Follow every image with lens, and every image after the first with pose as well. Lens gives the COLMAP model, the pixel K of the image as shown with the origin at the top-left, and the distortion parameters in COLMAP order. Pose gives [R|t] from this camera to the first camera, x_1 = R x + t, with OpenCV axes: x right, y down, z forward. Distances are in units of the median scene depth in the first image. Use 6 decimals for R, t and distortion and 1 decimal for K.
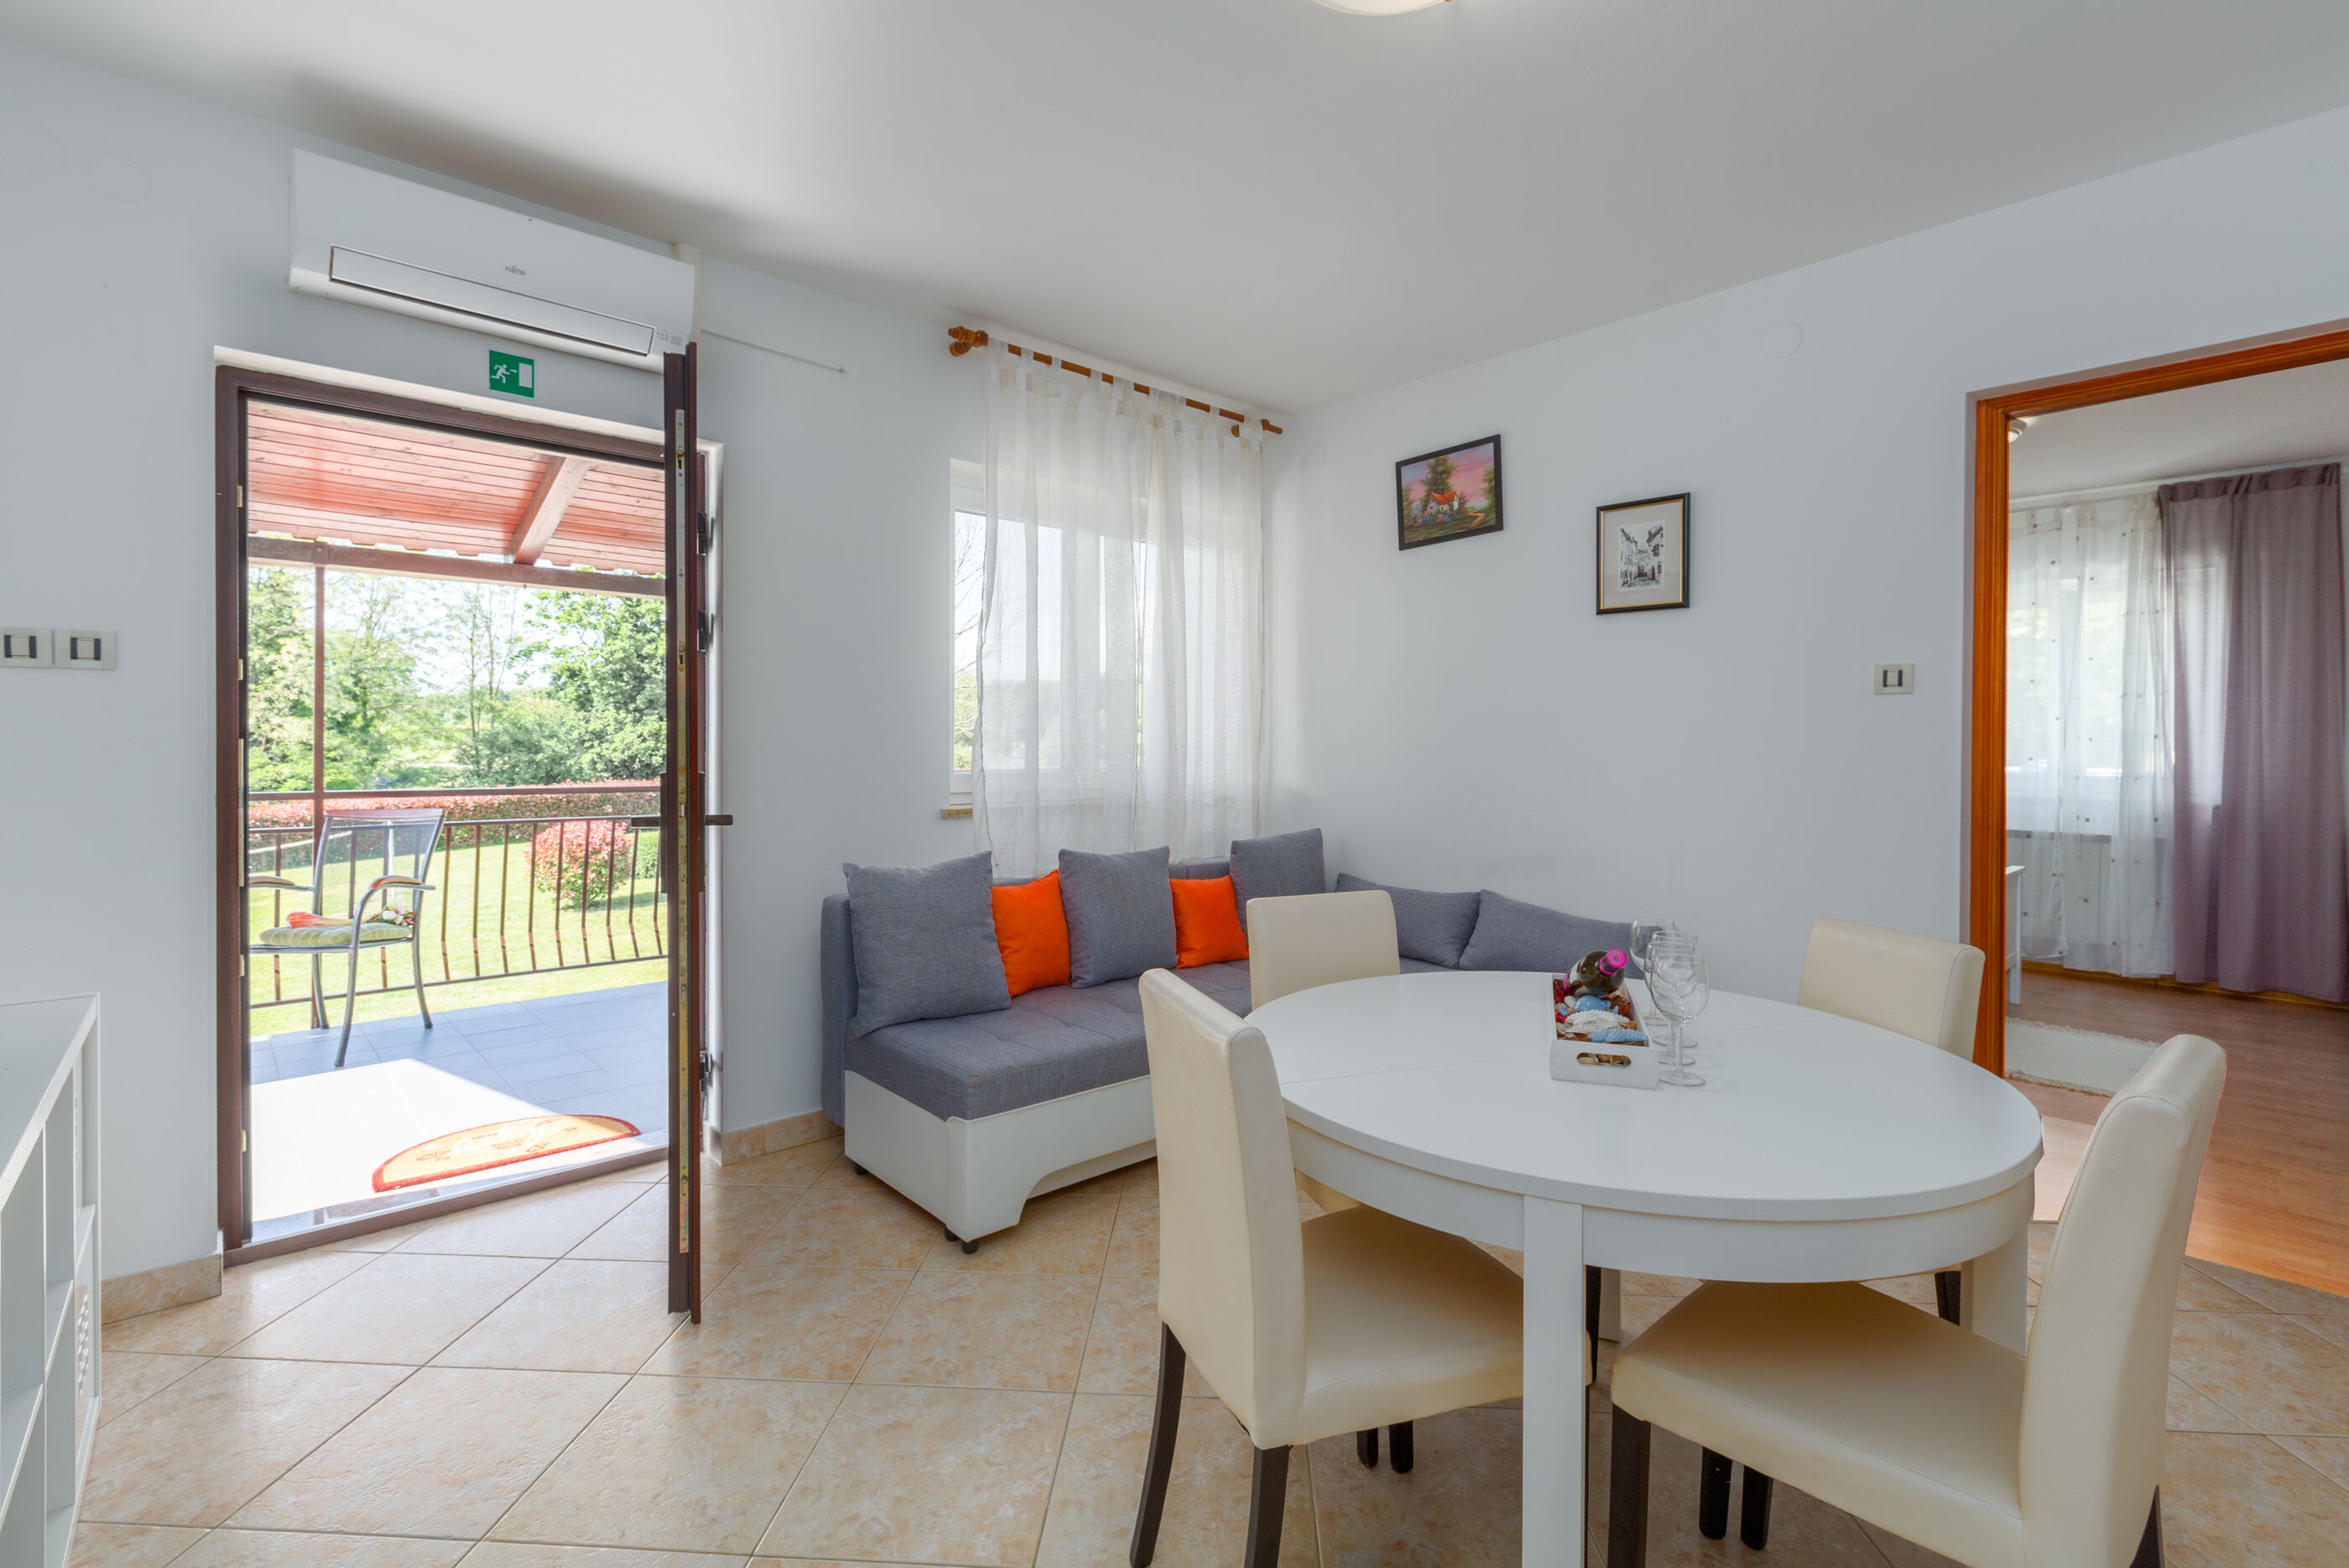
lens RADIAL K [[1069.0, 0, 1180.7], [0, 1069.0, 742.2], [0, 0, 1]] dist [-0.002616, 0.000193]
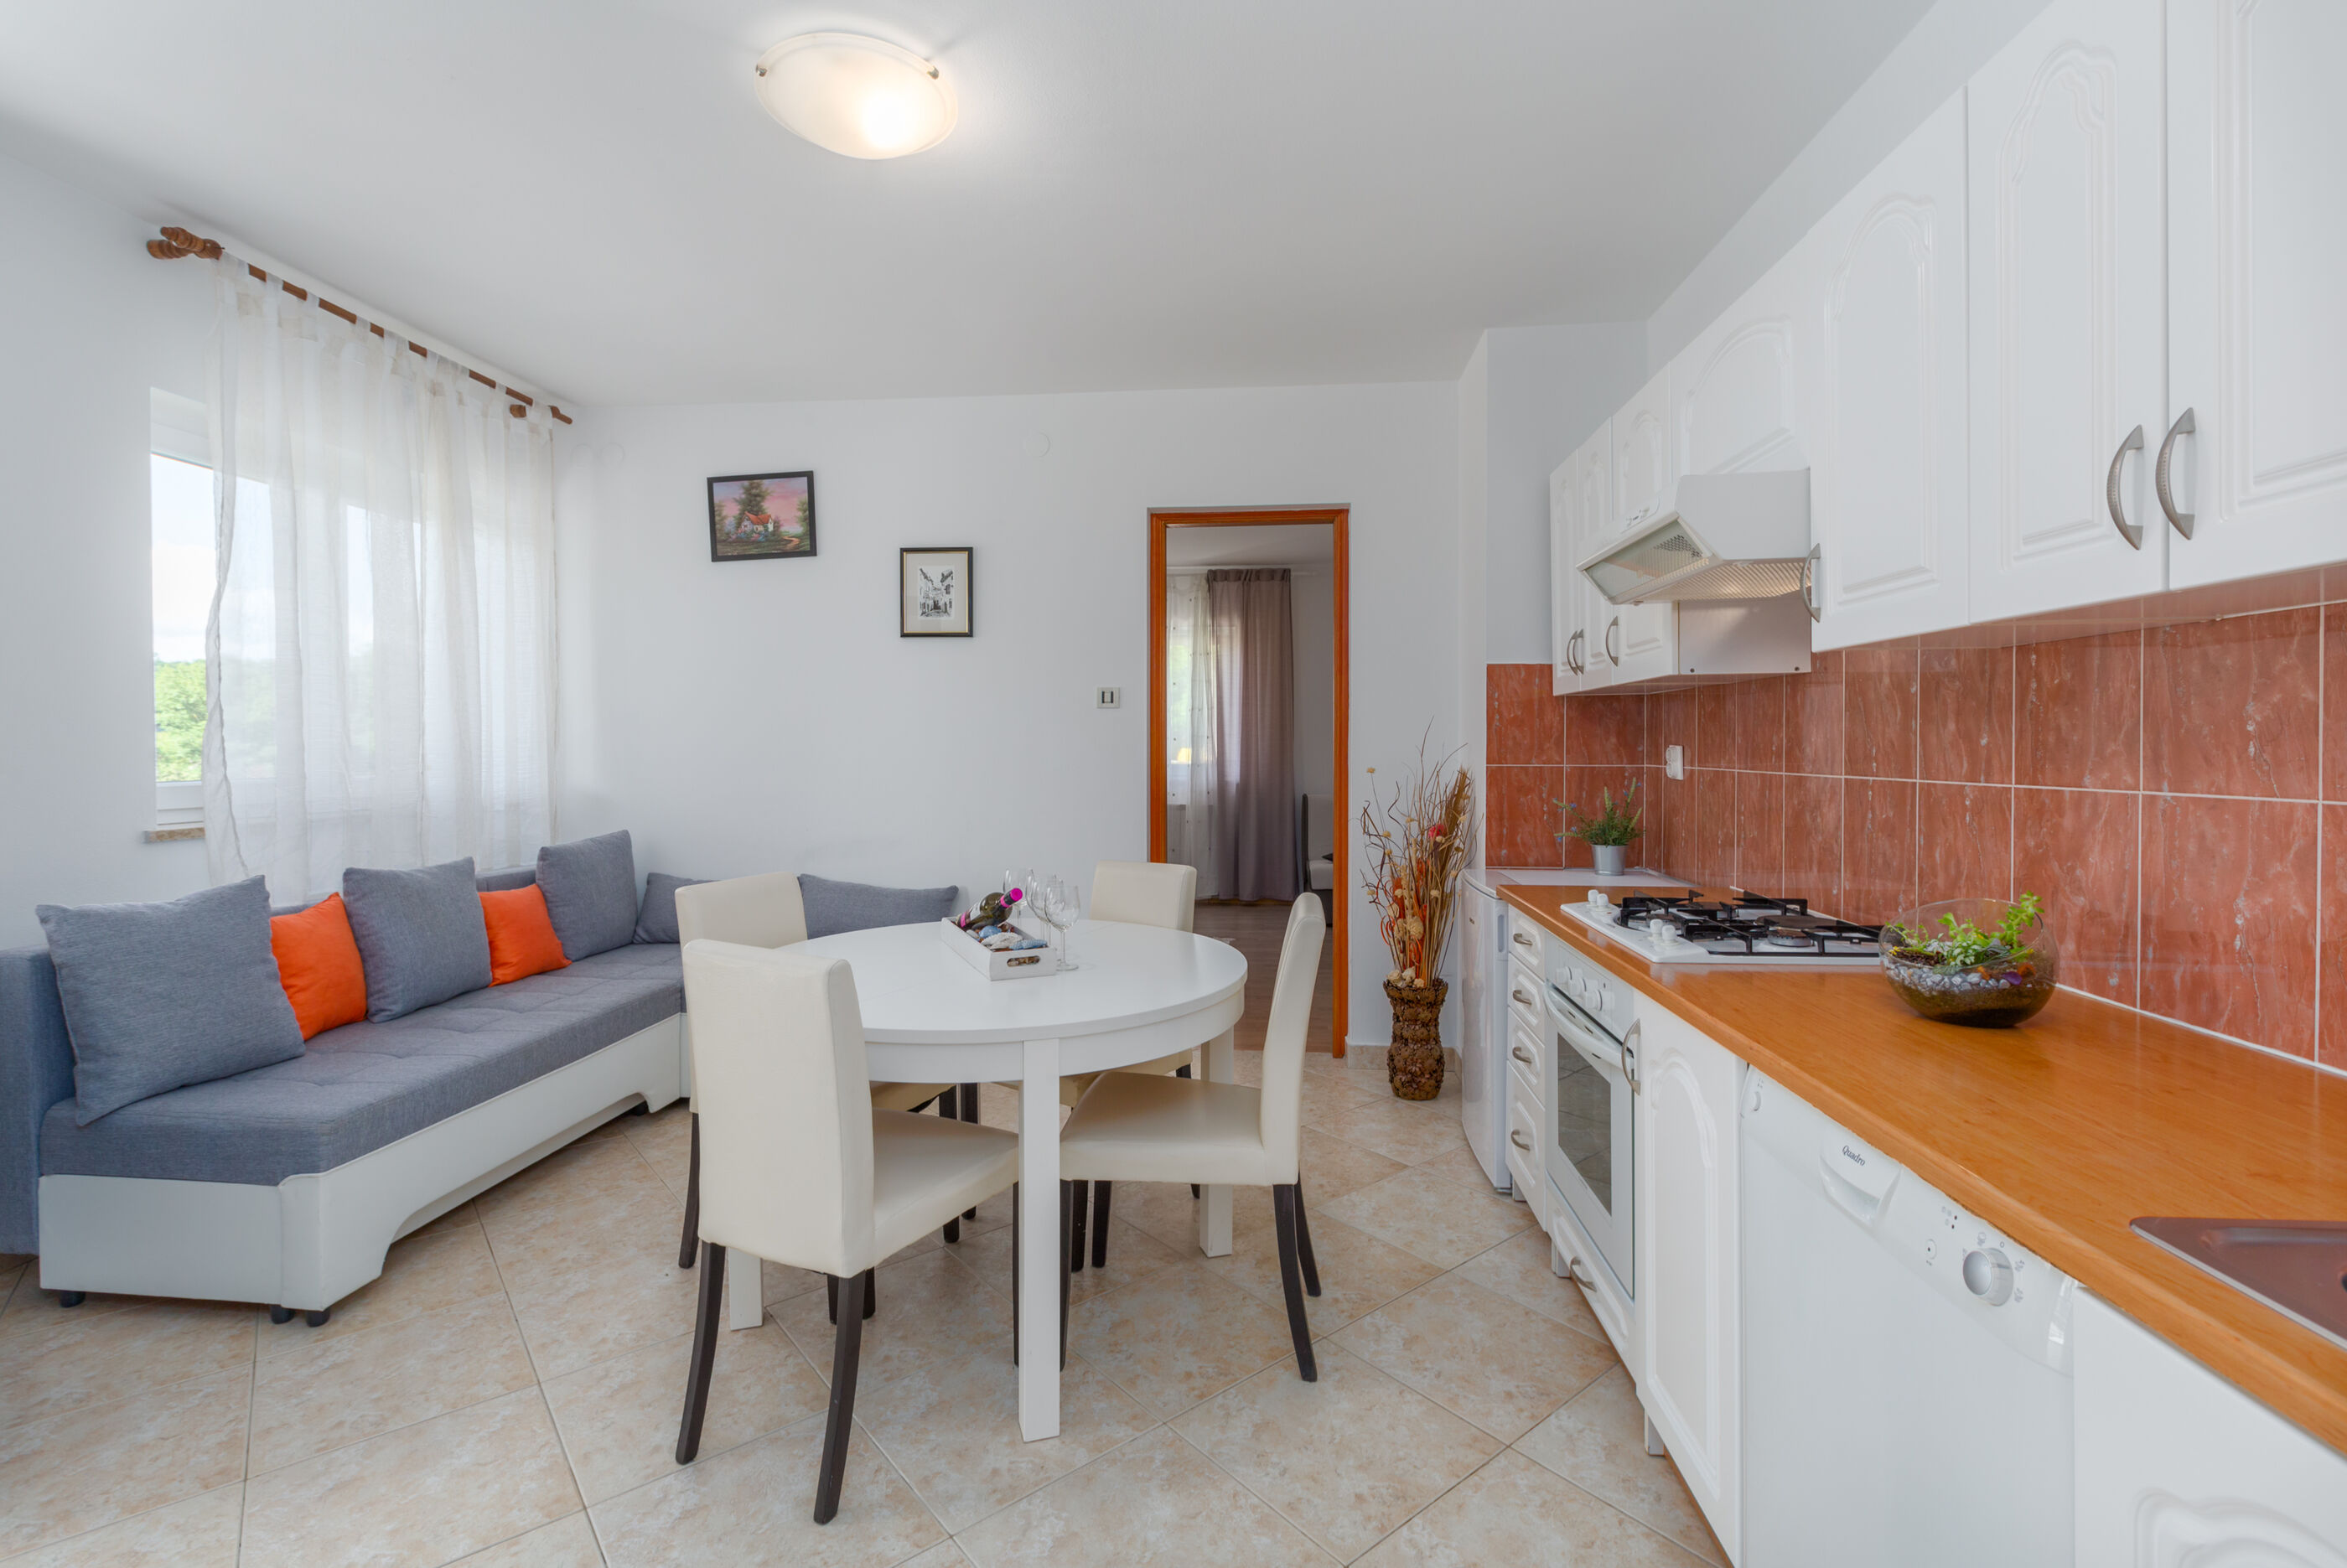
lens RADIAL K [[1067.9, 0, 1179.7], [0, 1067.9, 742.2], [0, 0, 1]] dist [-0.002616, 0.000193]
pose [[0.728840, -0.004044, 0.684672, -0.200905], [0.004751, 0.999988, 0.000850, 0.000098], [-0.684668, 0.002634, 0.728851, -0.092708]]
